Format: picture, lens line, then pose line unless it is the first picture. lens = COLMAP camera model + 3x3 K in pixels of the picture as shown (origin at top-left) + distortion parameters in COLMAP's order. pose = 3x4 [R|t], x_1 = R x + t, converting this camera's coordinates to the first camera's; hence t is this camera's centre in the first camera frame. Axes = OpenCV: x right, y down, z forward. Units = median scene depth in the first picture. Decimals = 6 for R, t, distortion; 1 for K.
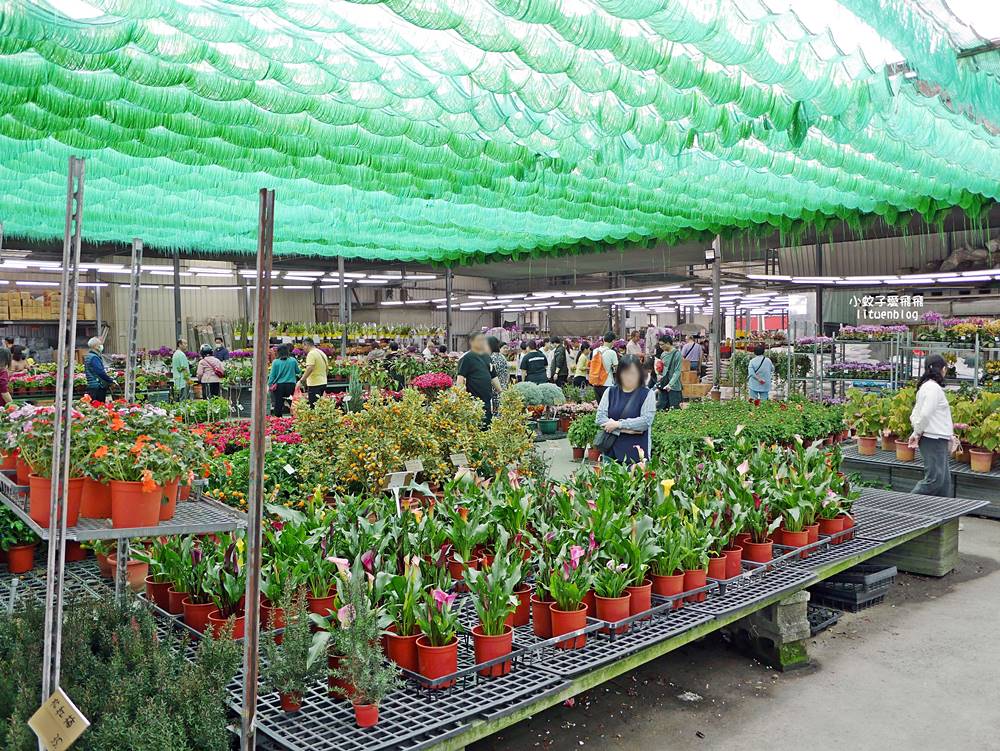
lens RADIAL K [[857.3, 0, 500.0], [0, 857.3, 375.5], [0, 0, 1]] dist [-0.035378, 0.005841]
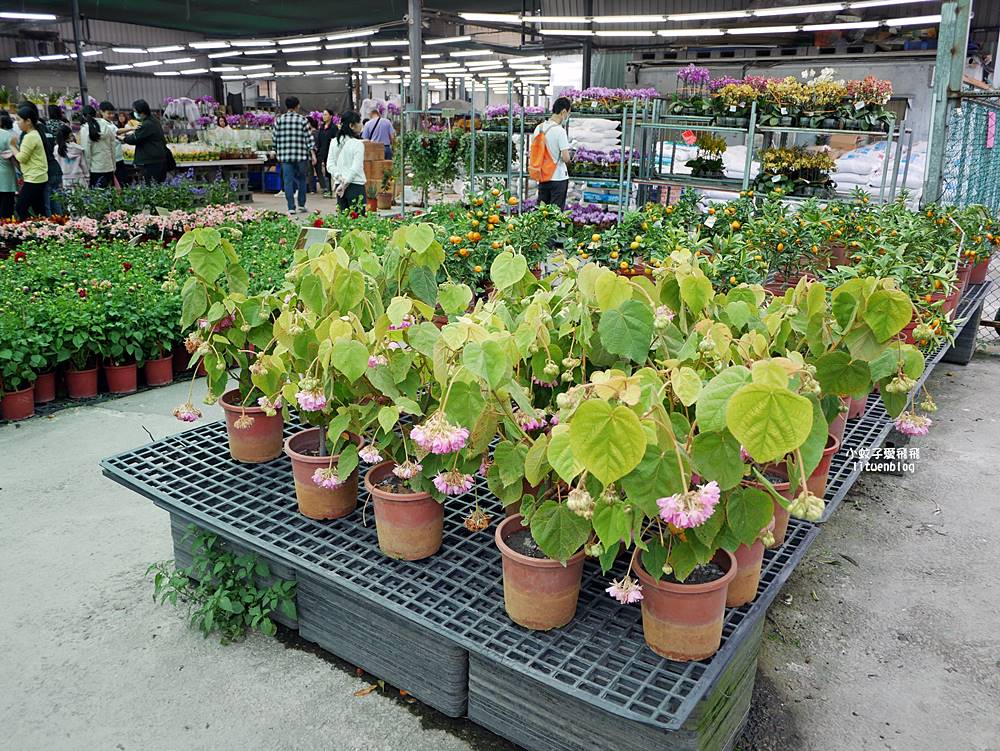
lens RADIAL K [[857.3, 0, 500.0], [0, 857.3, 375.5], [0, 0, 1]] dist [-0.035378, 0.005841]
pose [[0.982600, -0.033567, 0.182673, 0.246228], [-0.011236, 0.970988, 0.238864, -0.003089], [-0.185392, -0.236760, 0.953716, 0.379374]]
